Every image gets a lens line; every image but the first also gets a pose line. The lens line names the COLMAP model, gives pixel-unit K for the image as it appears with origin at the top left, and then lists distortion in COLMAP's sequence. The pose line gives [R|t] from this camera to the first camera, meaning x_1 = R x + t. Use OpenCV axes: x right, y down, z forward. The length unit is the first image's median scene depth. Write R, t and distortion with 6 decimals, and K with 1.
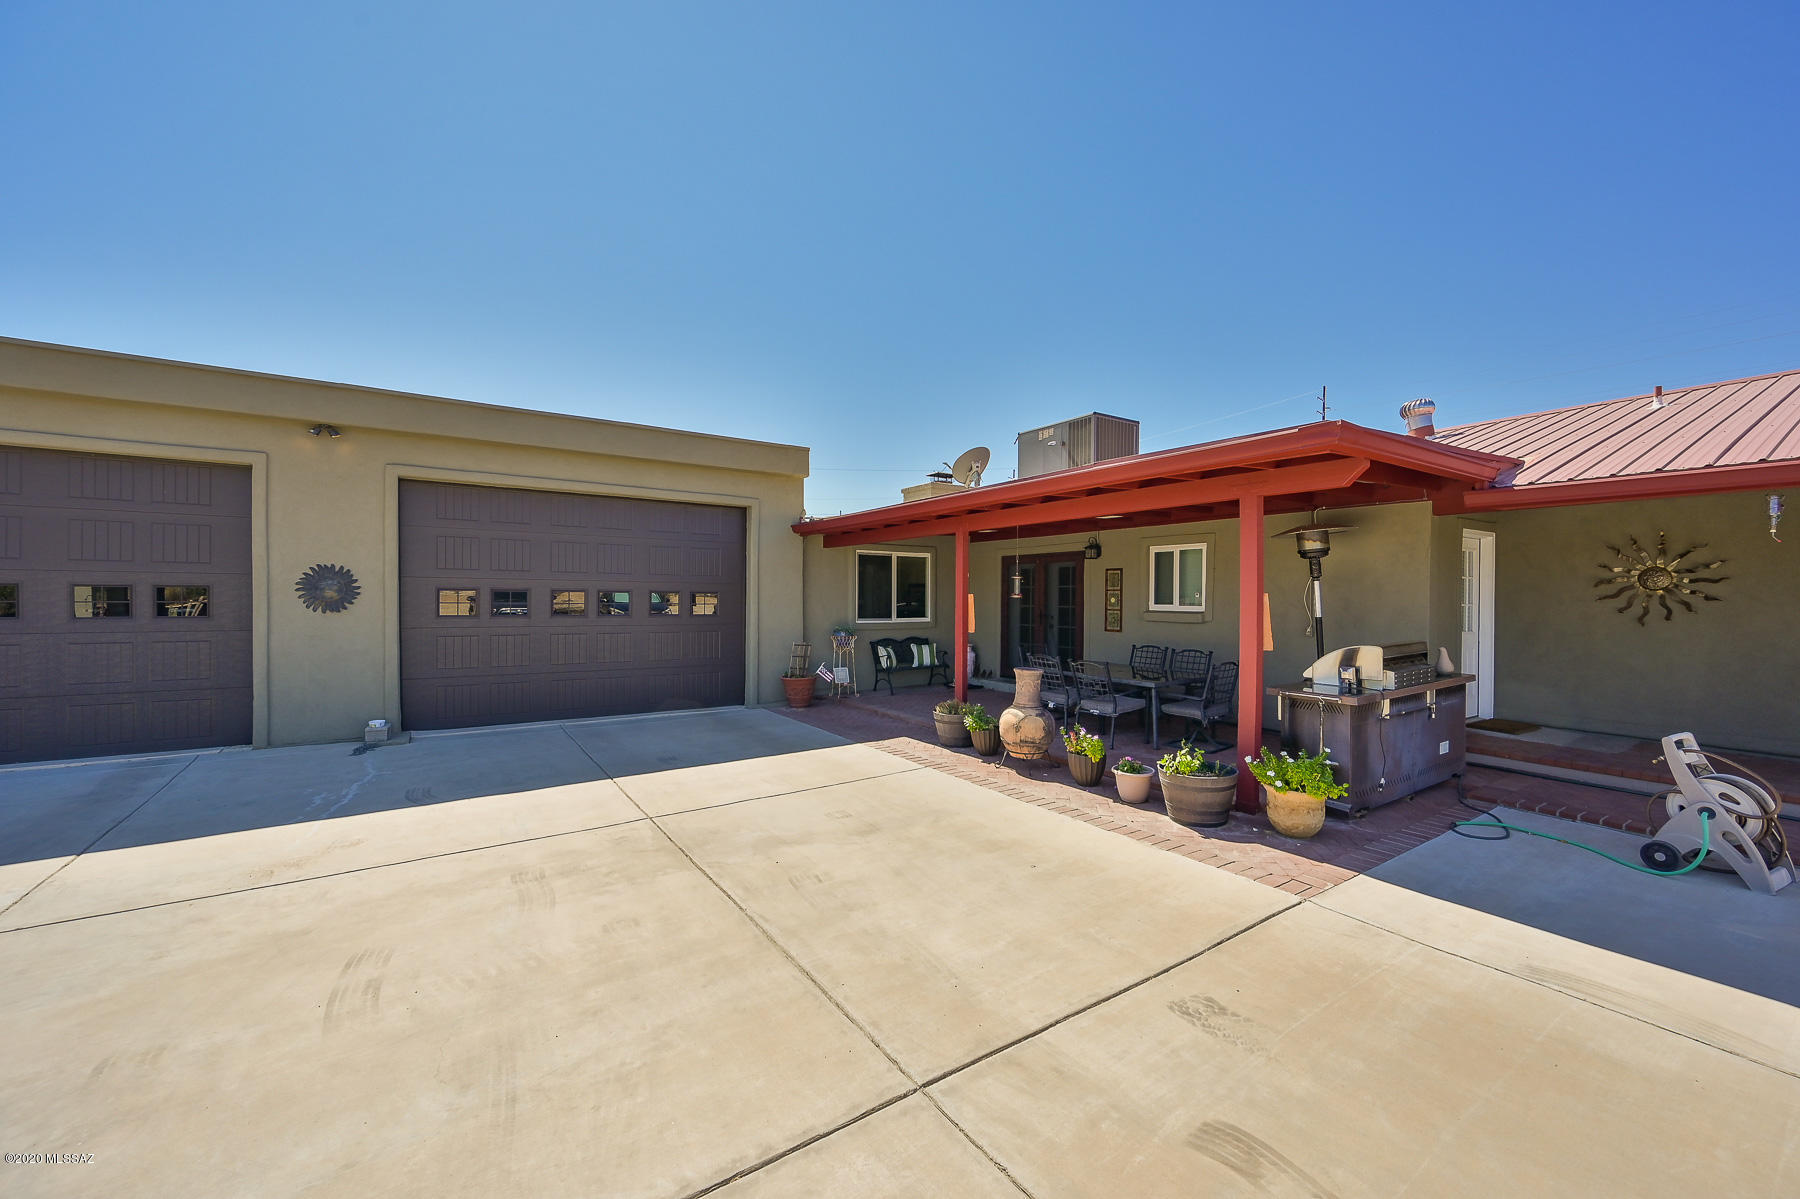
lens RADIAL K [[705.5, 0, 901.9], [0, 705.5, 595.7], [0, 0, 1]] dist [-0.008048, -0.000237]
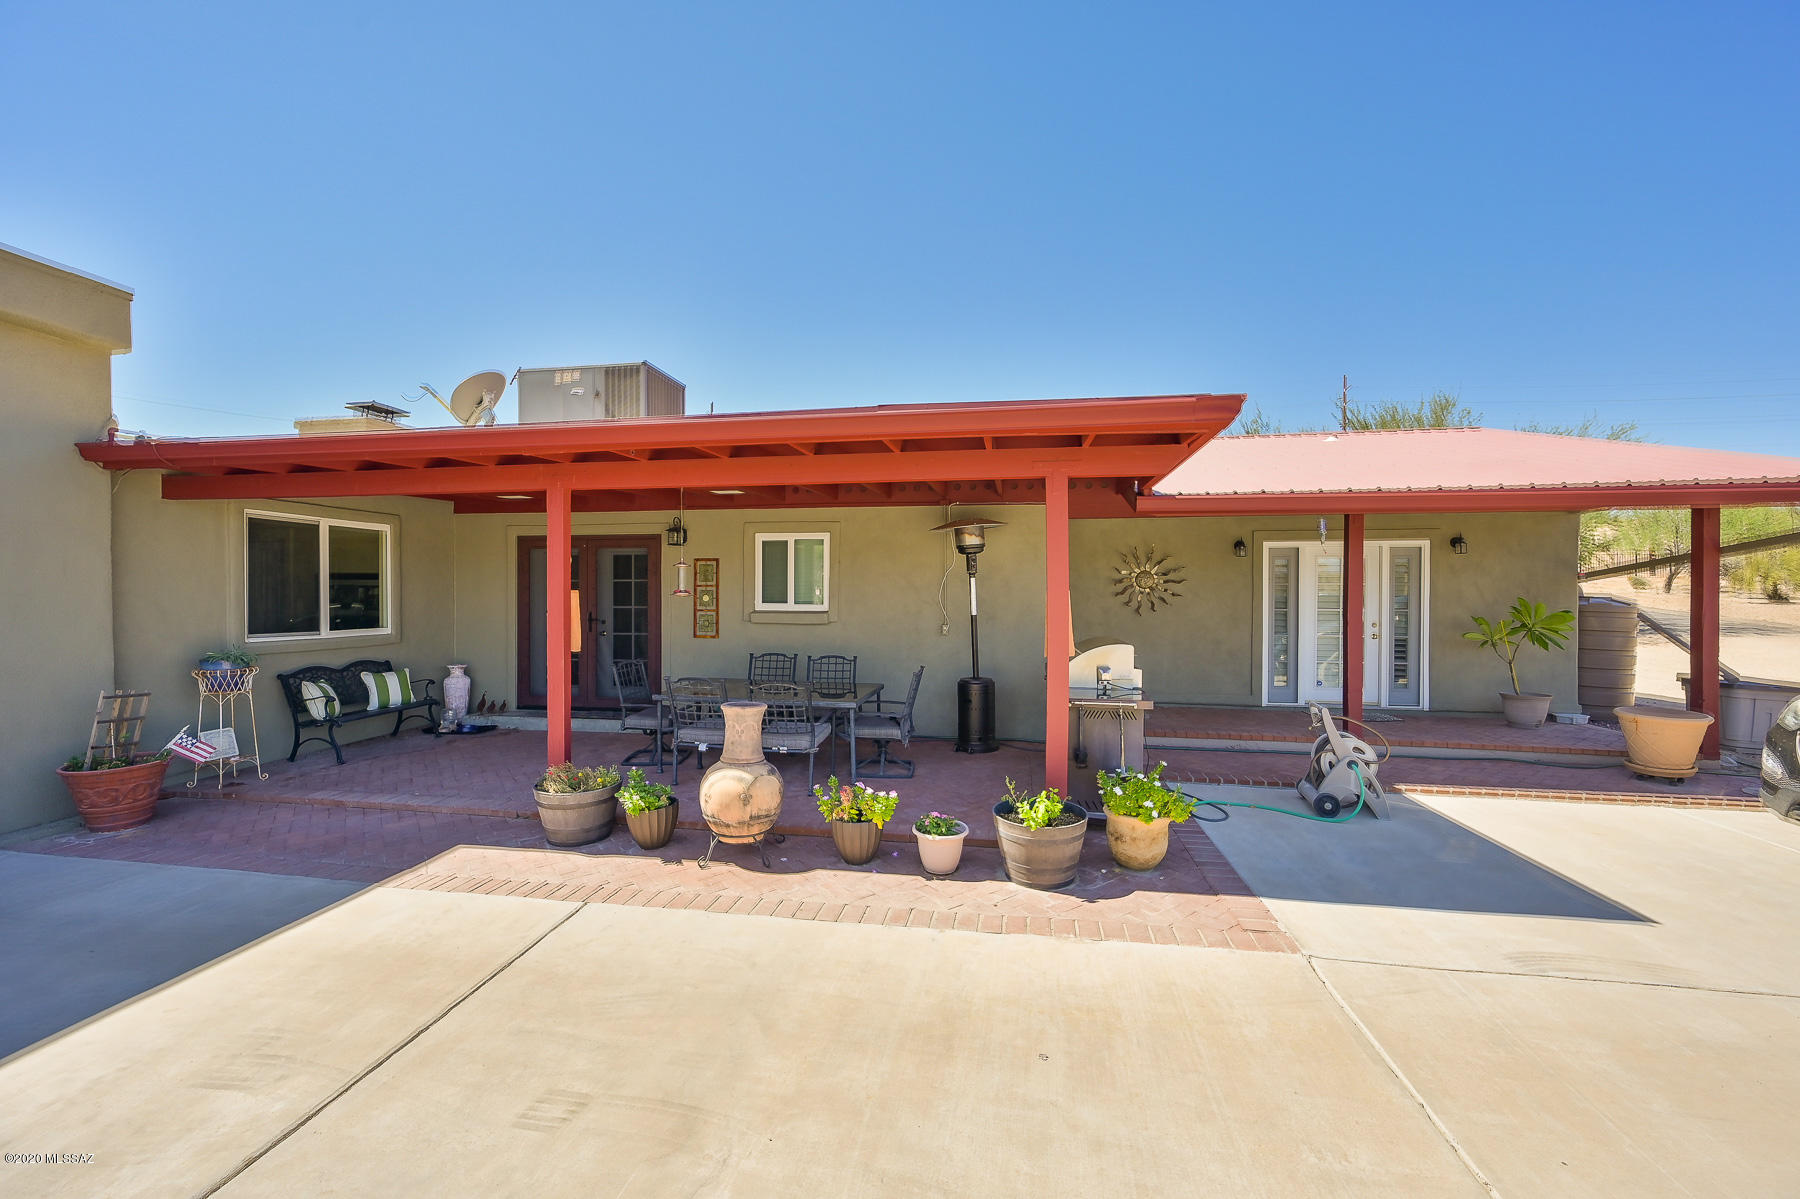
lens RADIAL K [[705.5, 0, 901.9], [0, 705.5, 595.7], [0, 0, 1]] dist [-0.008048, -0.000237]
pose [[0.676918, -0.003922, 0.736048, -0.147611], [0.000026, 0.999986, 0.005304, -0.000984], [-0.736059, -0.003571, 0.676908, 0.319589]]
